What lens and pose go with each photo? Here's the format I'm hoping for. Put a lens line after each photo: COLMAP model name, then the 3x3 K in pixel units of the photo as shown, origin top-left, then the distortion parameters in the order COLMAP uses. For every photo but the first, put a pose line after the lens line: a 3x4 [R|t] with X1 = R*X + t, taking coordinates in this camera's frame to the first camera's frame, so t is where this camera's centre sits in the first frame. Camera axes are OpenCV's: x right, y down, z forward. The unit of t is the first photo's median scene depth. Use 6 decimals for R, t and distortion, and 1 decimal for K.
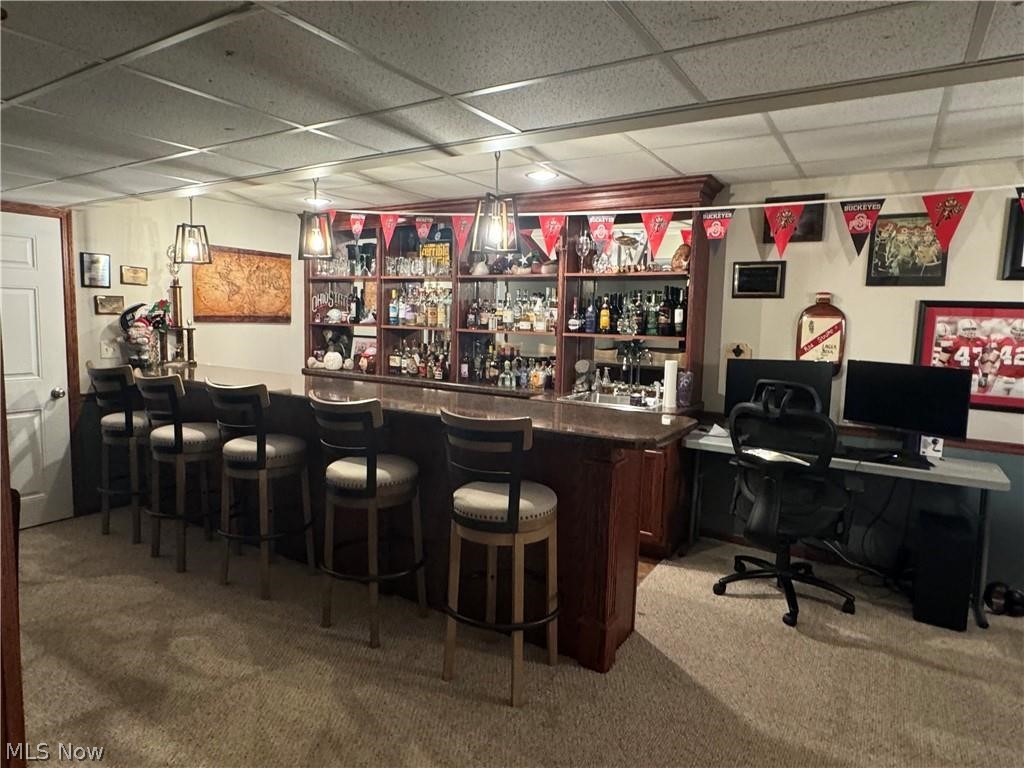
lens RADIAL K [[608.6, 0, 510.2], [0, 608.6, 378.9], [0, 0, 1]] dist [-0.002668, -0.000006]
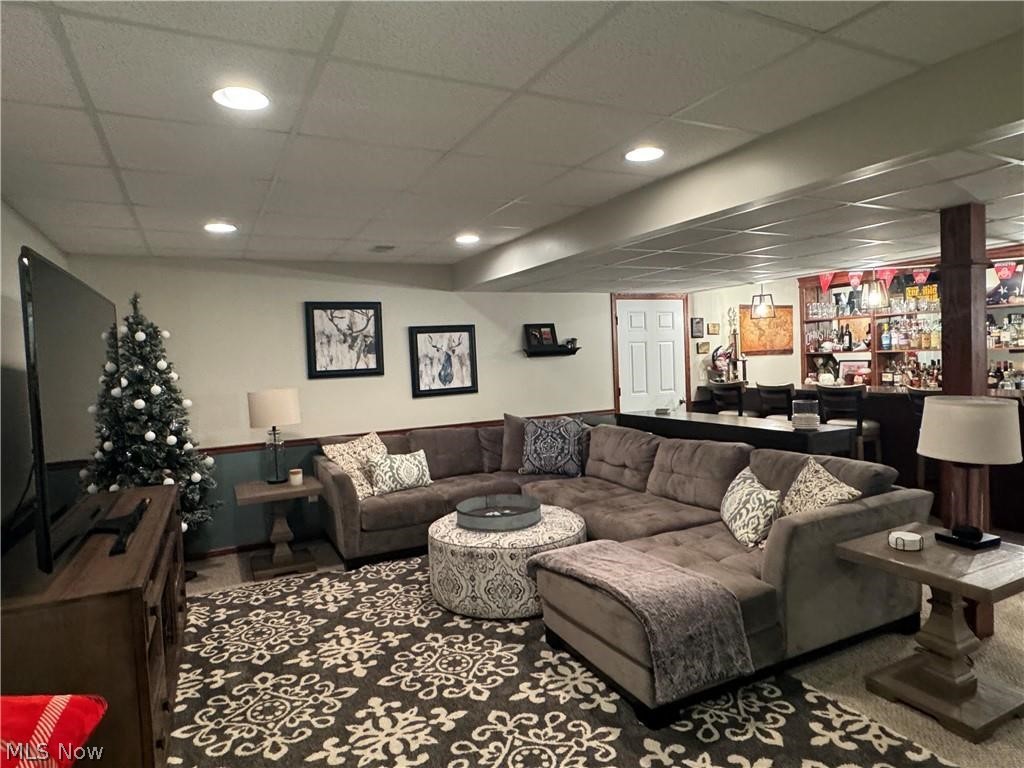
lens RADIAL K [[608.6, 0, 510.2], [0, 608.6, 378.9], [0, 0, 1]] dist [-0.002668, -0.000006]
pose [[0.853440, -0.041289, -0.519553, -0.089063], [0.008442, 0.997821, -0.065429, 0.023526], [0.521123, 0.051454, 0.851929, -0.240248]]
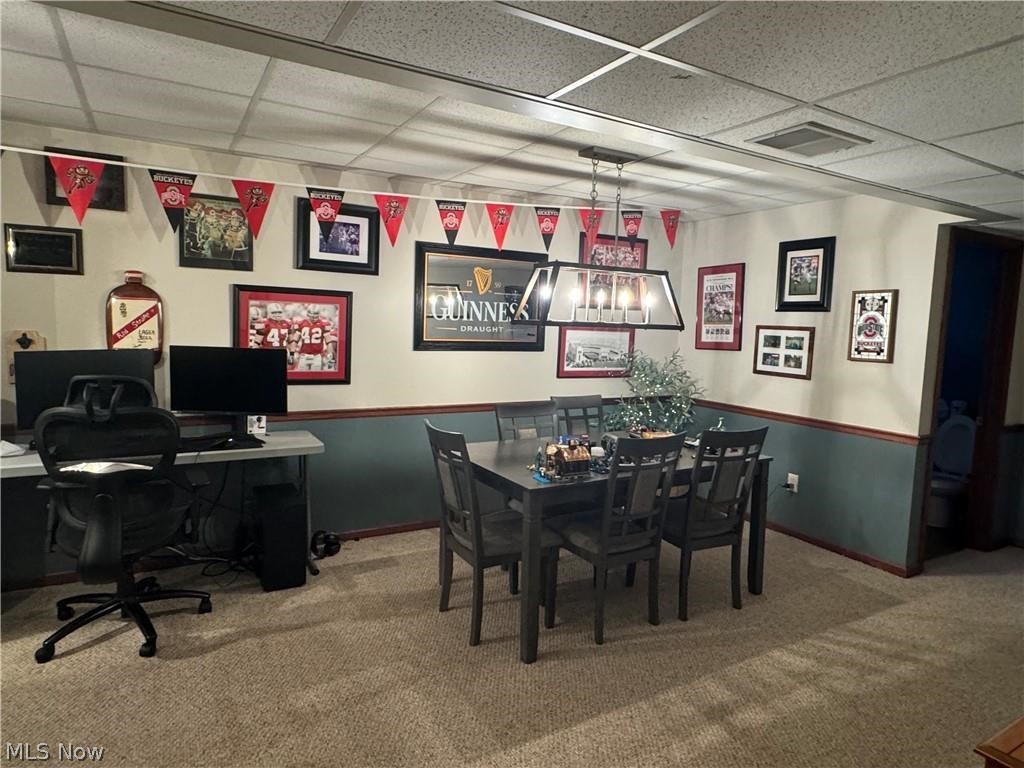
lens RADIAL K [[608.6, 0, 510.2], [0, 608.6, 378.9], [0, 0, 1]] dist [-0.002668, -0.000006]
pose [[0.473579, -0.094739, 0.875641, -0.013684], [0.072648, 0.995012, 0.068364, -0.007484], [-0.877750, 0.031237, 0.478099, 0.114709]]
